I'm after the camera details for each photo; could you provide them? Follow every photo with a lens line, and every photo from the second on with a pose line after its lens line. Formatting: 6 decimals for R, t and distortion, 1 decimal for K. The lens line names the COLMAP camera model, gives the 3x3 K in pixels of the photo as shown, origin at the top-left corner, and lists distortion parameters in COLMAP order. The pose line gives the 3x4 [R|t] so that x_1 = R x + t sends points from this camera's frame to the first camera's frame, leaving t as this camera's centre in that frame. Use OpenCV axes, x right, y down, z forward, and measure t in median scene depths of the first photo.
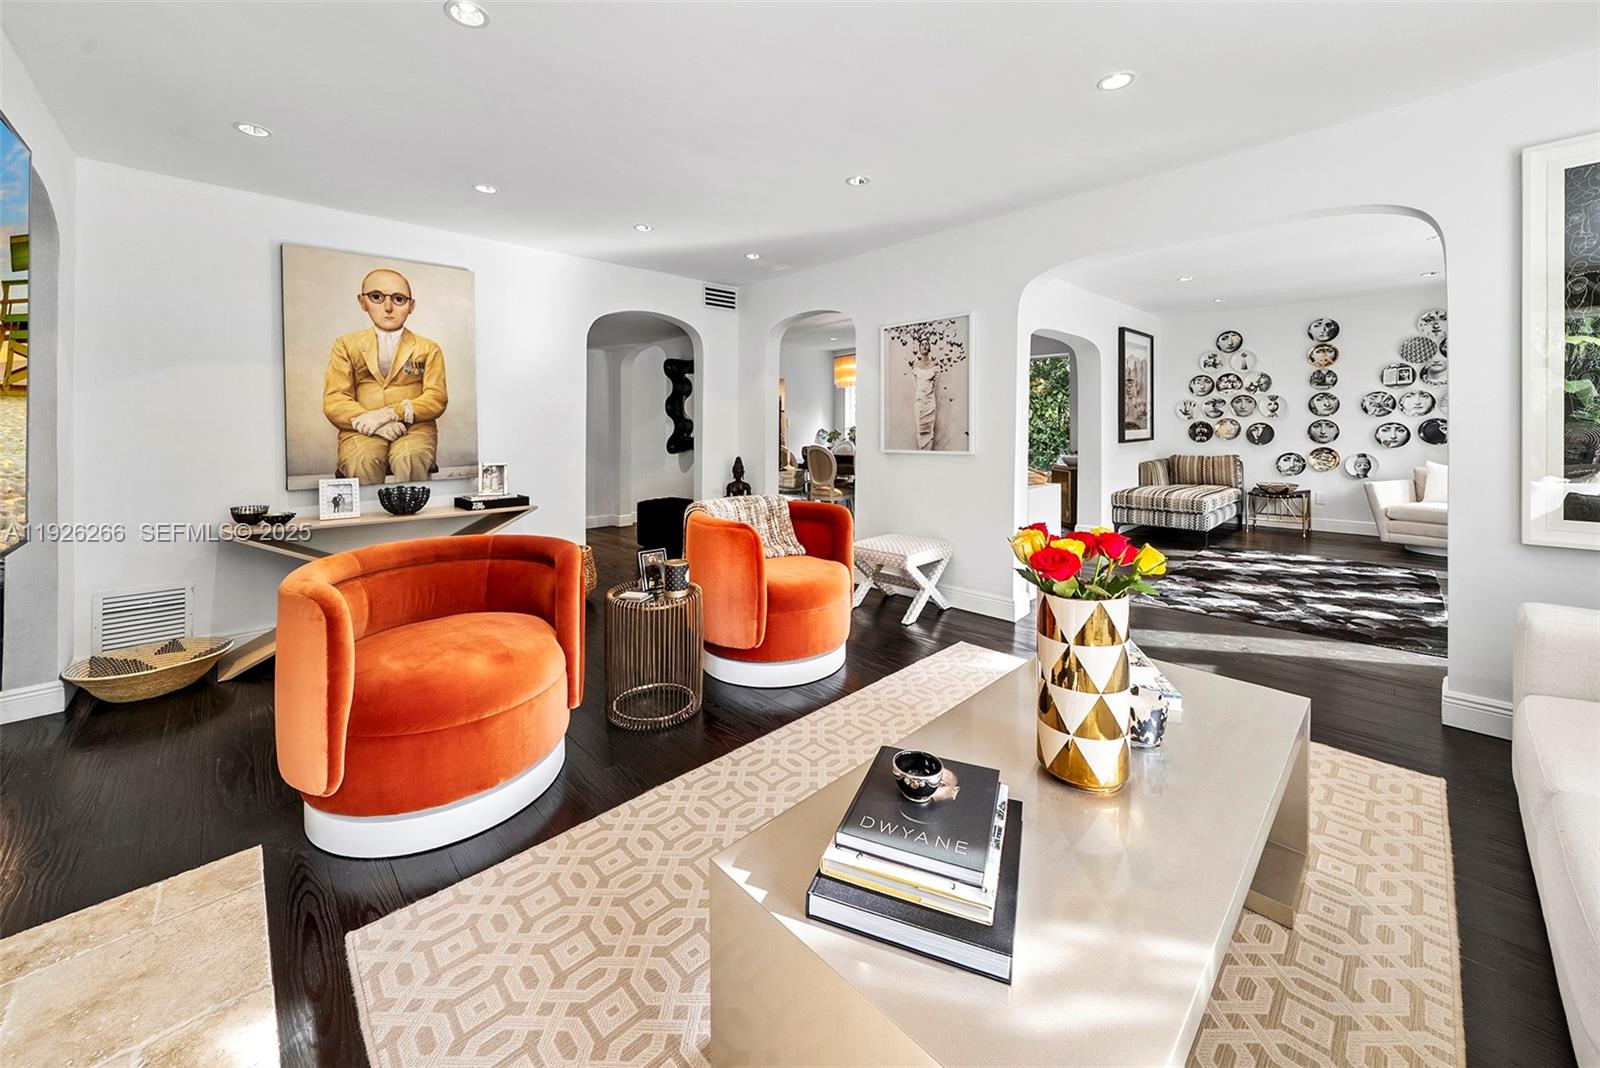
lens RADIAL K [[595.6, 0, 799.6], [0, 595.6, 424.5], [0, 0, 1]] dist [-0.006452, 0.000154]
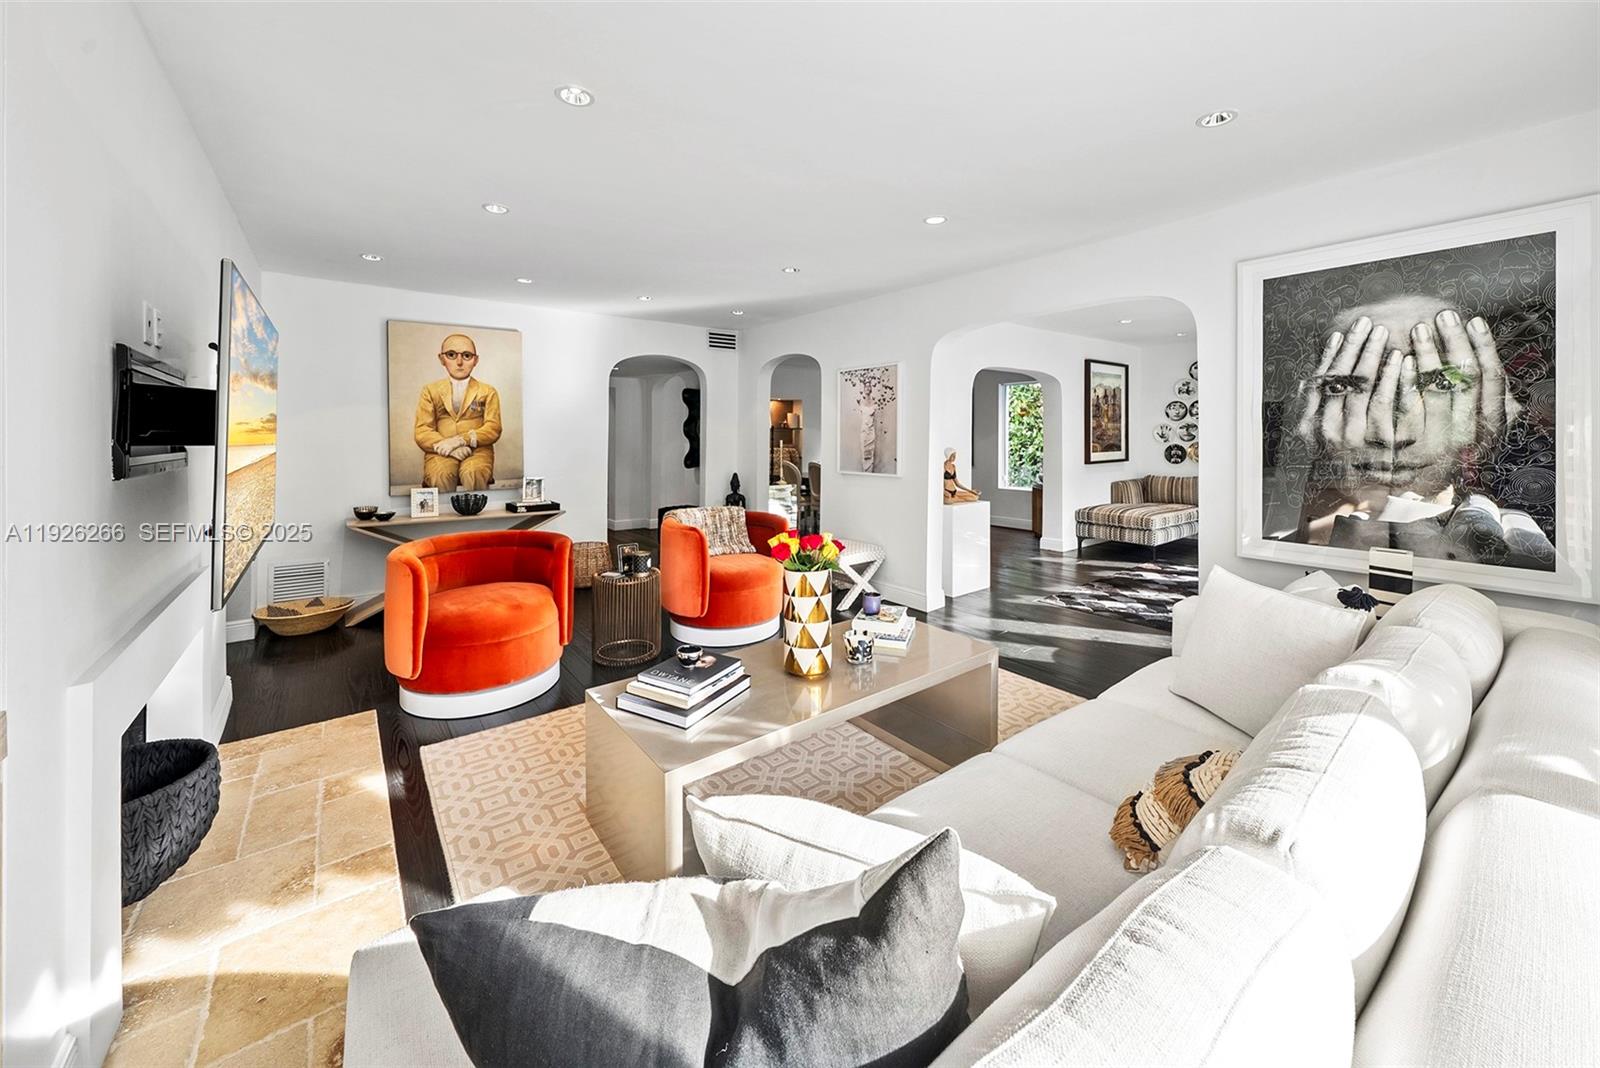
lens RADIAL K [[592.7, 0, 797.6], [0, 592.7, 431.8], [0, 0, 1]] dist [-0.006994, -0.000055]
pose [[0.994429, 0.007815, -0.105117, 0.218811], [-0.007955, 0.999968, -0.000916, -0.042770], [0.105107, 0.001747, 0.994459, -0.262885]]
